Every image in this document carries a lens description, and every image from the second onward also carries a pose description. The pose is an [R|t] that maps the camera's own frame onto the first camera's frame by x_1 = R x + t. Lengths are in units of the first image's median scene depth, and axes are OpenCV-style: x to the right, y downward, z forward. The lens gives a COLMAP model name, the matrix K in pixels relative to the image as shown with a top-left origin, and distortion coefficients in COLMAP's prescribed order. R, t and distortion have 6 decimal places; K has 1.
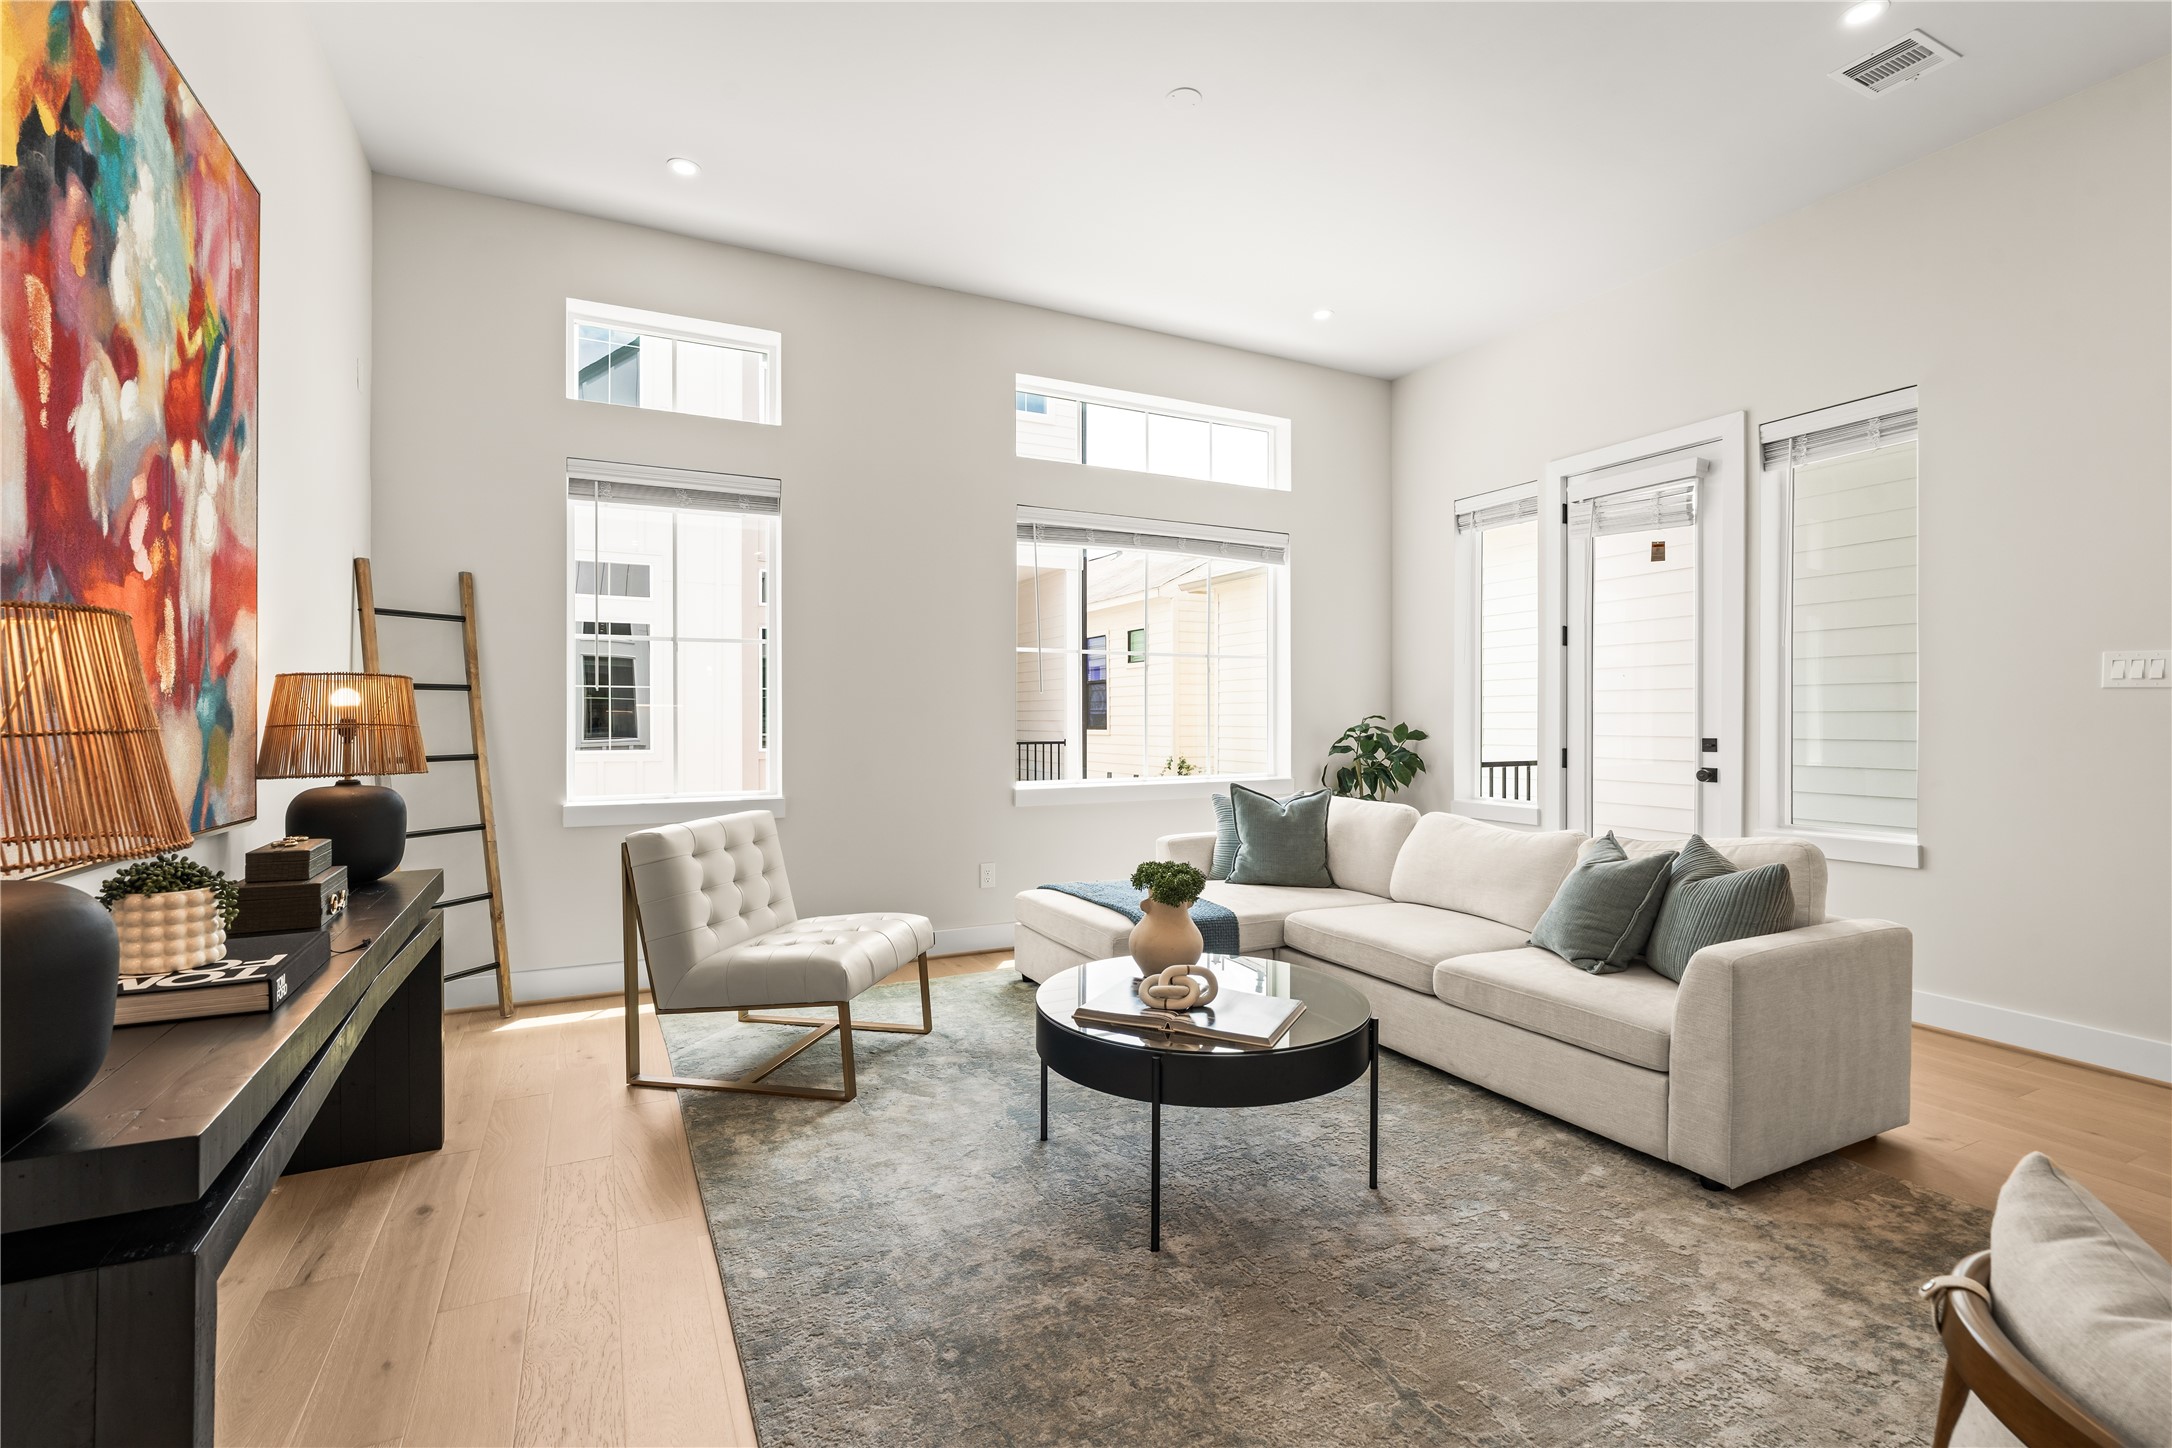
lens RADIAL K [[975.2, 0, 1087.7], [0, 975.2, 724.5], [0, 0, 1]] dist [-0.007599, 0.002982]
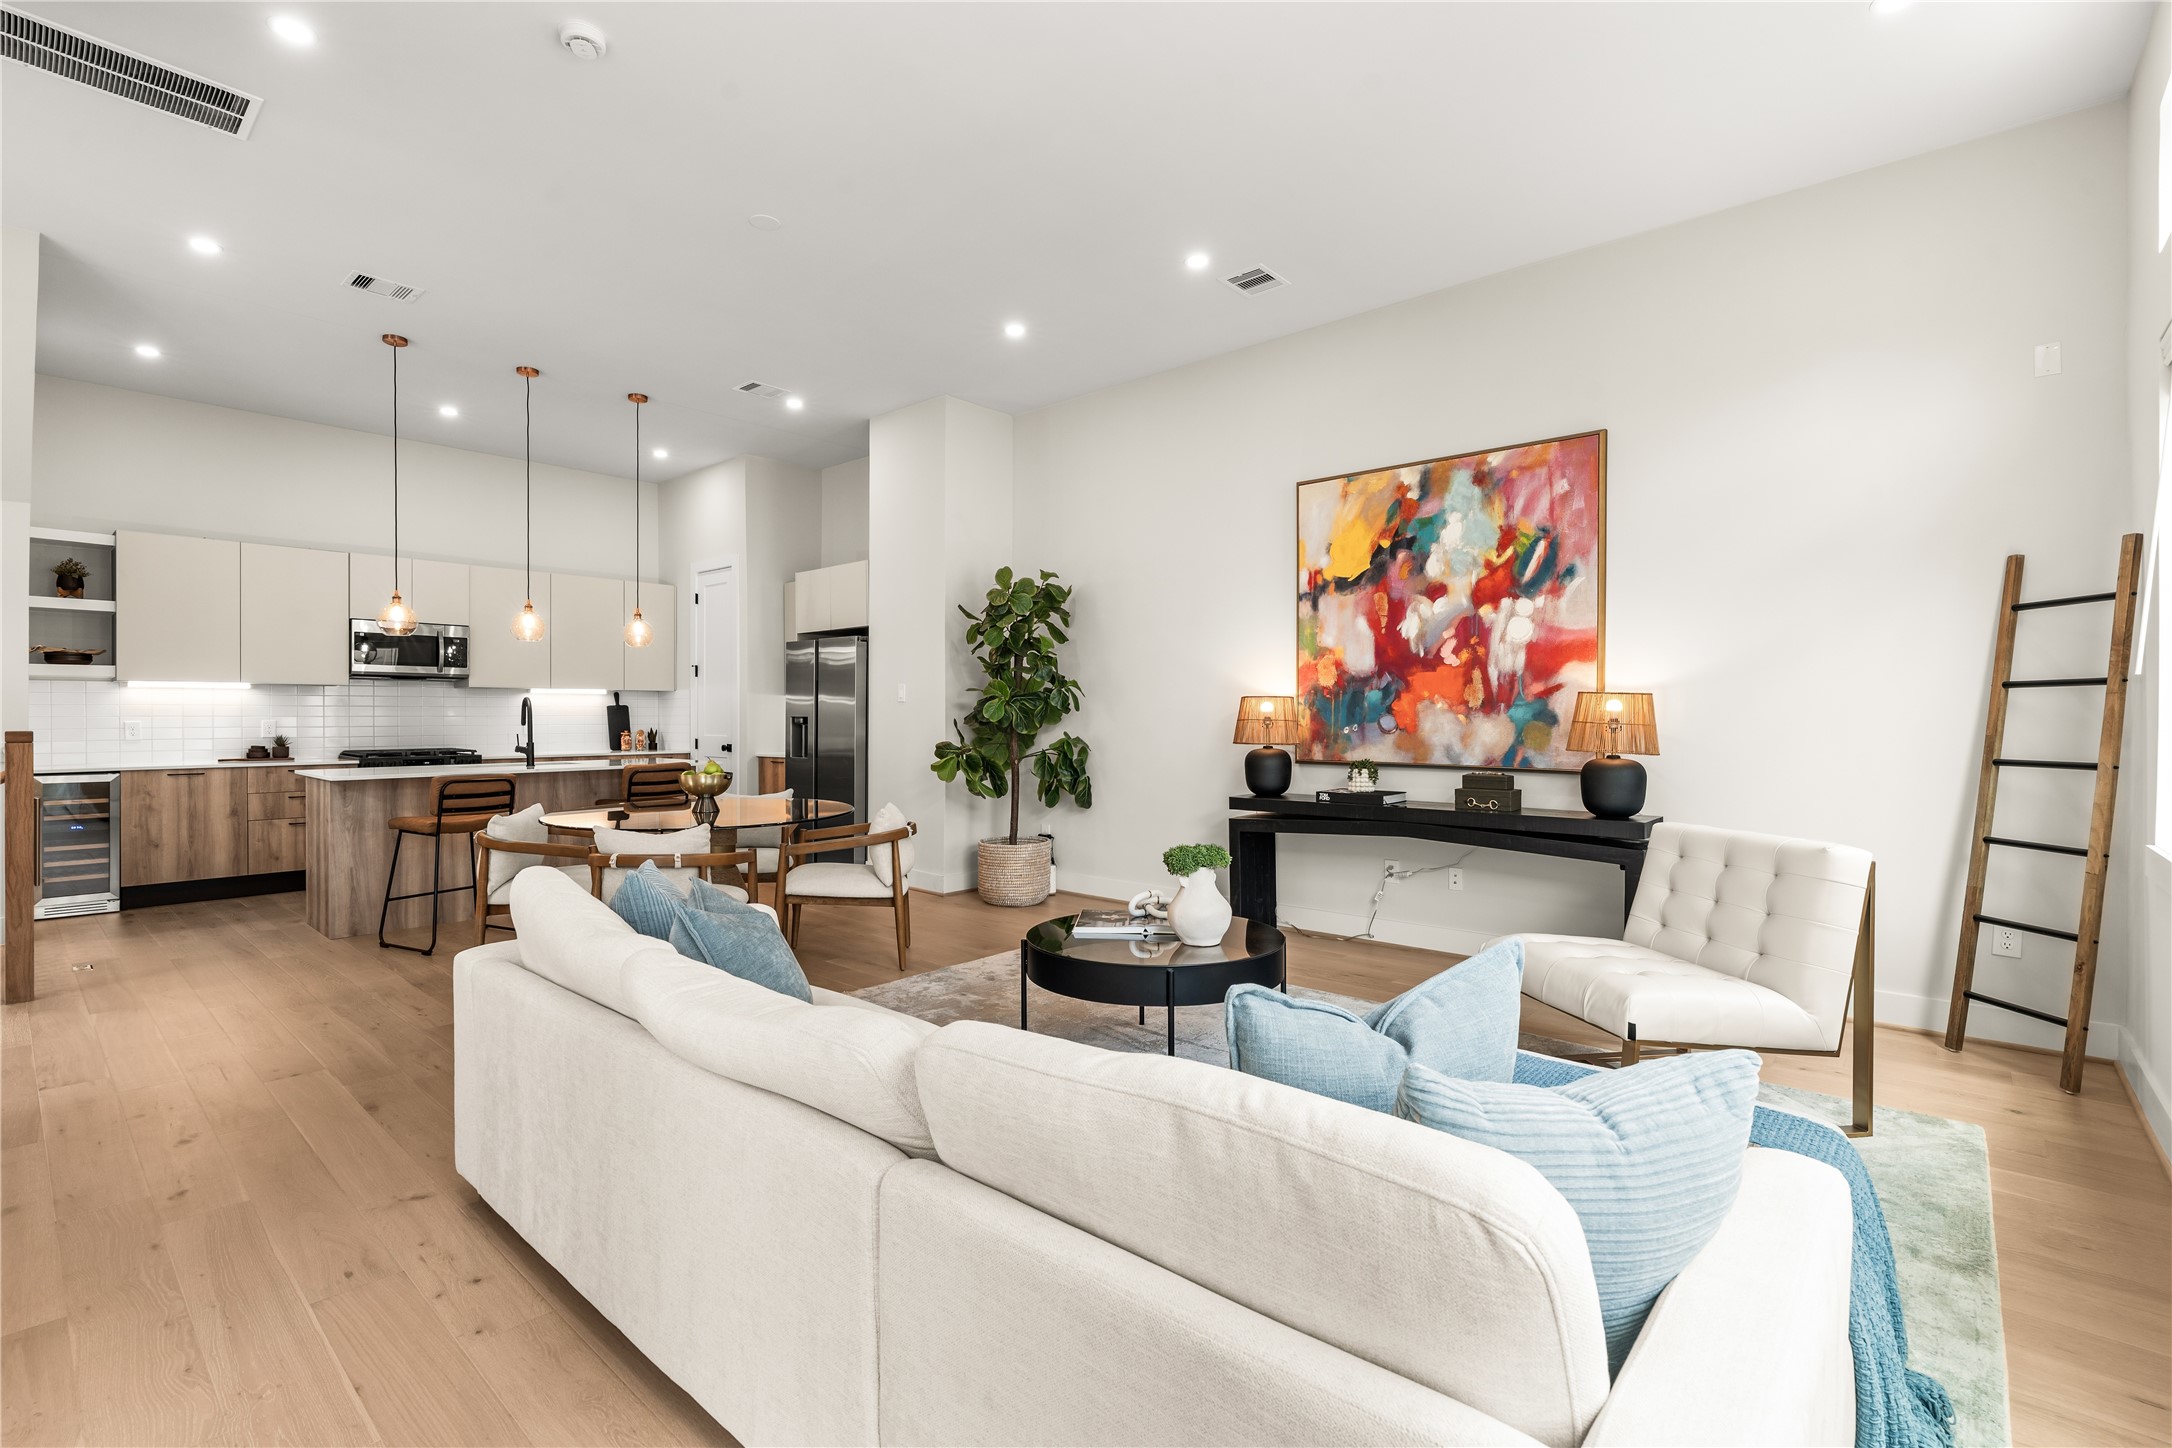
lens RADIAL K [[975.2, 0, 1081.3], [0, 975.2, 718.6], [0, 0, 1]] dist [-0.007599, 0.002982]
pose [[-0.931584, 0.000175, -0.363526, 0.494030], [-0.003125, 0.999959, 0.008492, -0.011952], [0.363512, 0.009047, -0.931545, 1.591186]]
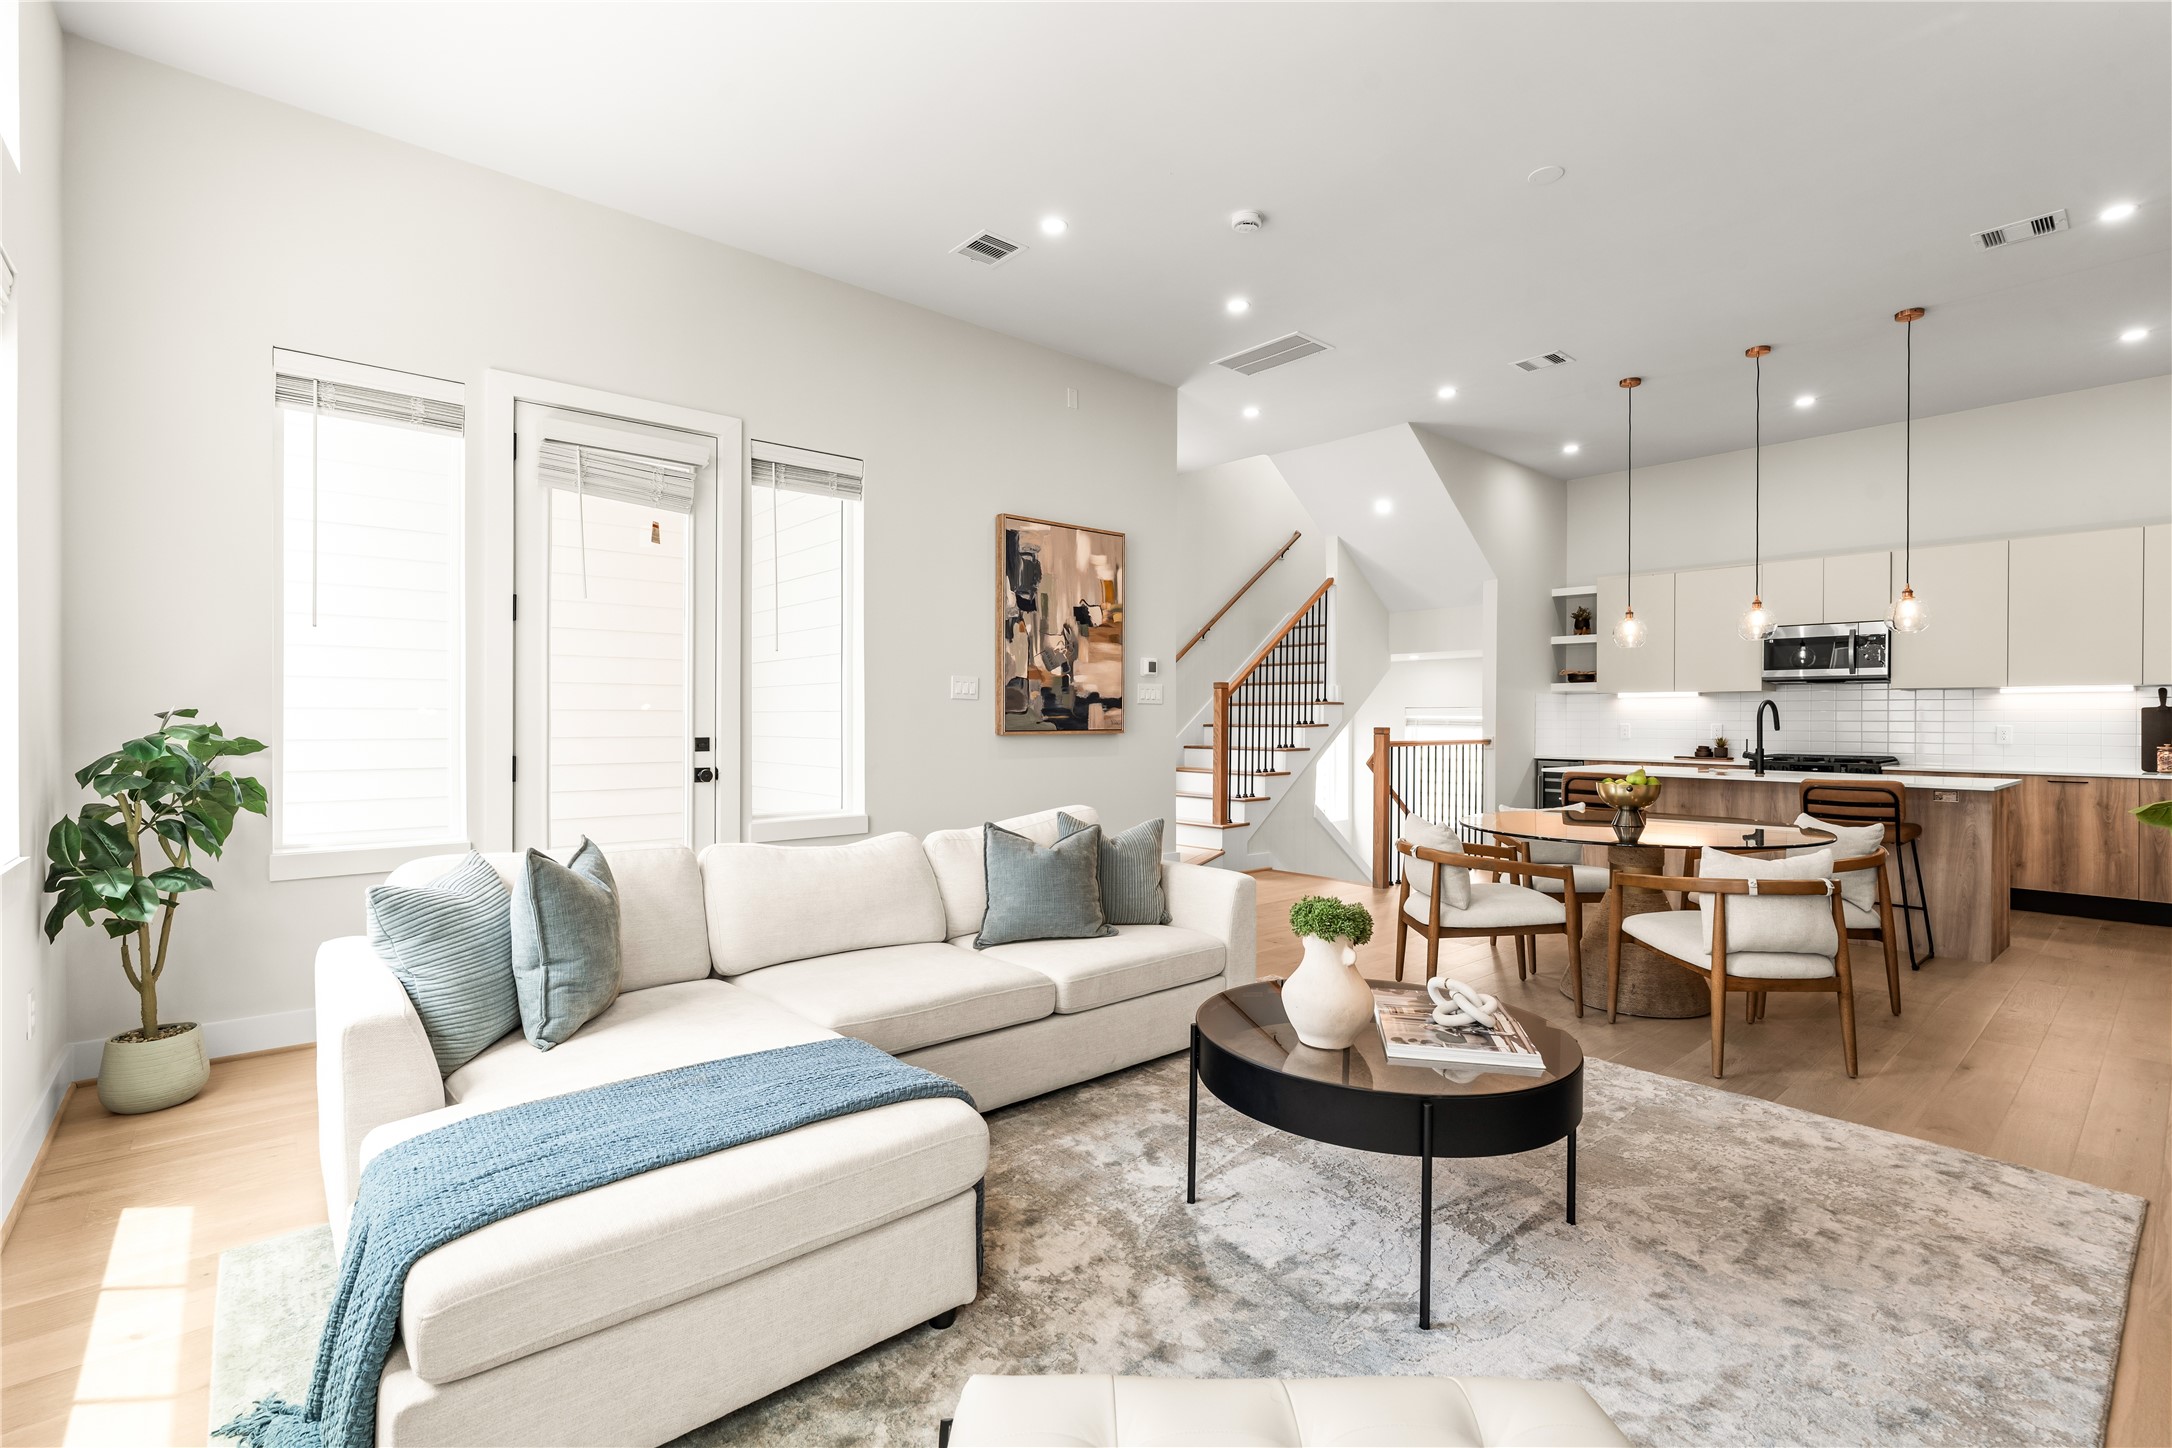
lens RADIAL K [[975.2, 0, 1086.2], [0, 975.2, 722.9], [0, 0, 1]] dist [-0.007599, 0.002982]
pose [[-0.236754, -0.007055, 0.971544, -0.514454], [0.002107, 0.999968, 0.007775, -0.009236], [-0.971567, 0.003887, -0.236732, 1.090848]]
